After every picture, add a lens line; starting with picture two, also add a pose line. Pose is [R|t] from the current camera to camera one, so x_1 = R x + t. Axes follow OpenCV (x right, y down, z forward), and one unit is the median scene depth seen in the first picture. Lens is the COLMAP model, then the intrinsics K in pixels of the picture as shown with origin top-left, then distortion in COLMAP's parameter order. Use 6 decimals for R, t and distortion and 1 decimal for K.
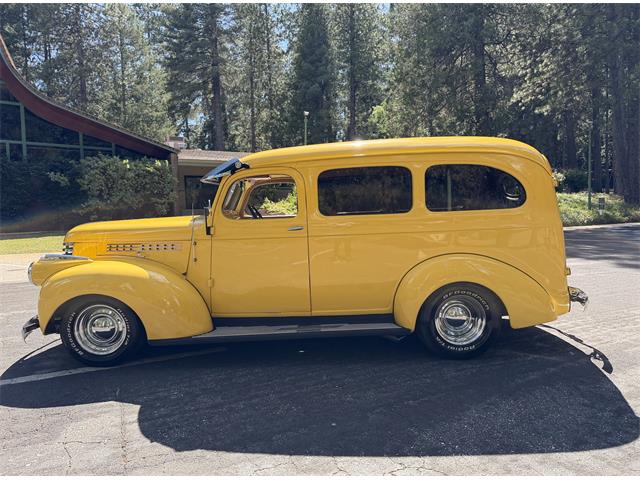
lens RADIAL K [[461.9, 0, 310.2], [0, 461.9, 238.2], [0, 0, 1]] dist [-0.013929, -0.006778]
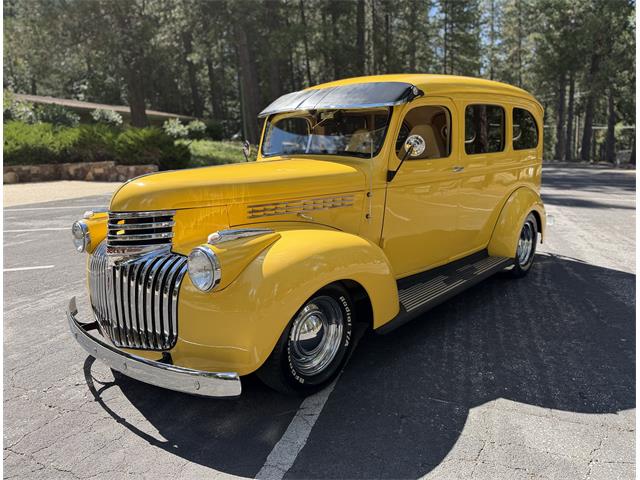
lens RADIAL K [[468.1, 0, 320.0], [0, 468.1, 240.0], [0, 0, 1]] dist [-0.004478, -0.000300]
pose [[0.697492, -0.137088, 0.703357, -0.873374], [0.059182, 0.989197, 0.134111, -0.021031], [-0.714144, -0.051916, 0.698071, 0.536347]]
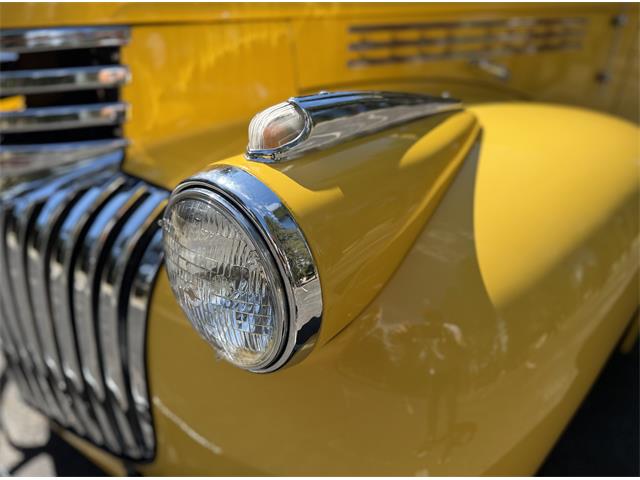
lens RADIAL K [[468.1, 0, 320.0], [0, 468.1, 240.0], [0, 0, 1]] dist [-0.004478, -0.000300]
pose [[0.729076, -0.283488, 0.622963, -0.650210], [0.049102, 0.929508, 0.365520, 0.025915], [-0.682669, -0.235903, 0.691602, 0.907251]]
